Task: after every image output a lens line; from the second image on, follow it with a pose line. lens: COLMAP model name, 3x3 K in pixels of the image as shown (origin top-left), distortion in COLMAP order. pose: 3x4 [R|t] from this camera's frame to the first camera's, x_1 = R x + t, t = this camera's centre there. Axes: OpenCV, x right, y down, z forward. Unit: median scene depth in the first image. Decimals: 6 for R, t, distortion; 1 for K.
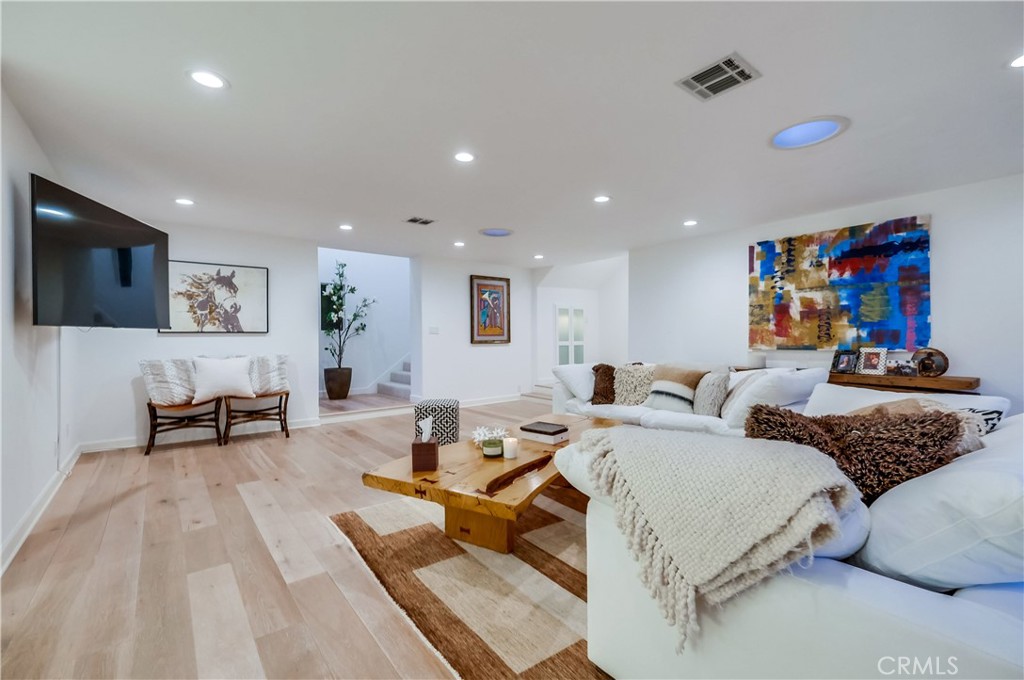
lens RADIAL K [[432.1, 0, 508.3], [0, 432.1, 339.7], [0, 0, 1]] dist [0.000008, -0.000099]
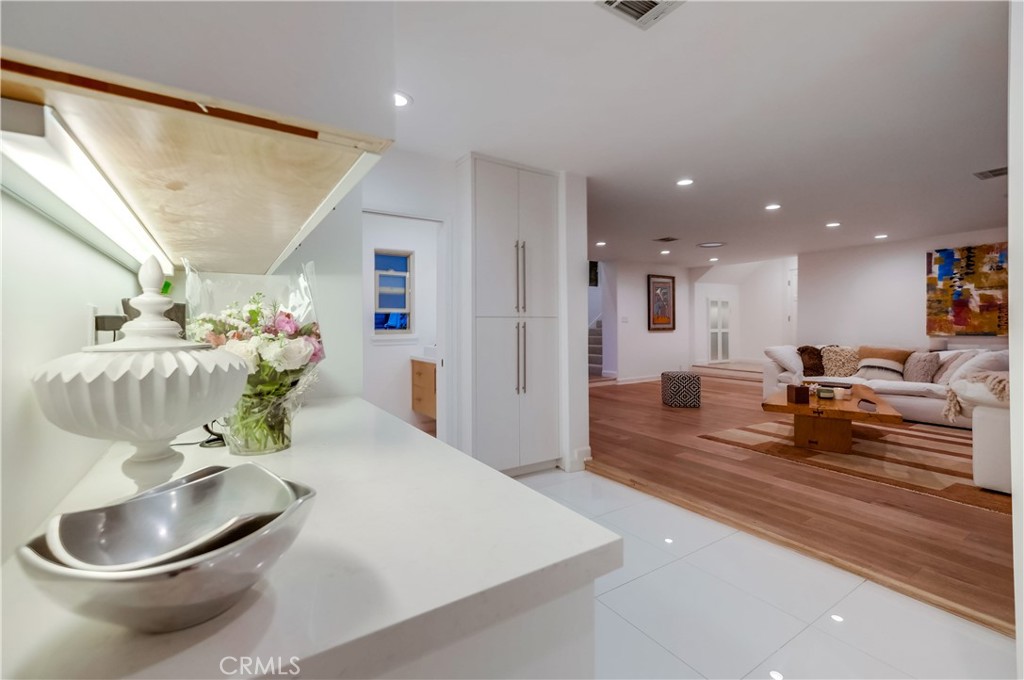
lens RADIAL K [[436.0, 0, 511.2], [0, 436.0, 327.5], [0, 0, 1]] dist [0.020163, 0.000047]
pose [[0.996174, 0.001106, -0.087381, -0.564441], [-0.000997, 0.999999, 0.001291, -0.001073], [0.087383, -0.001199, 0.996174, -0.410291]]
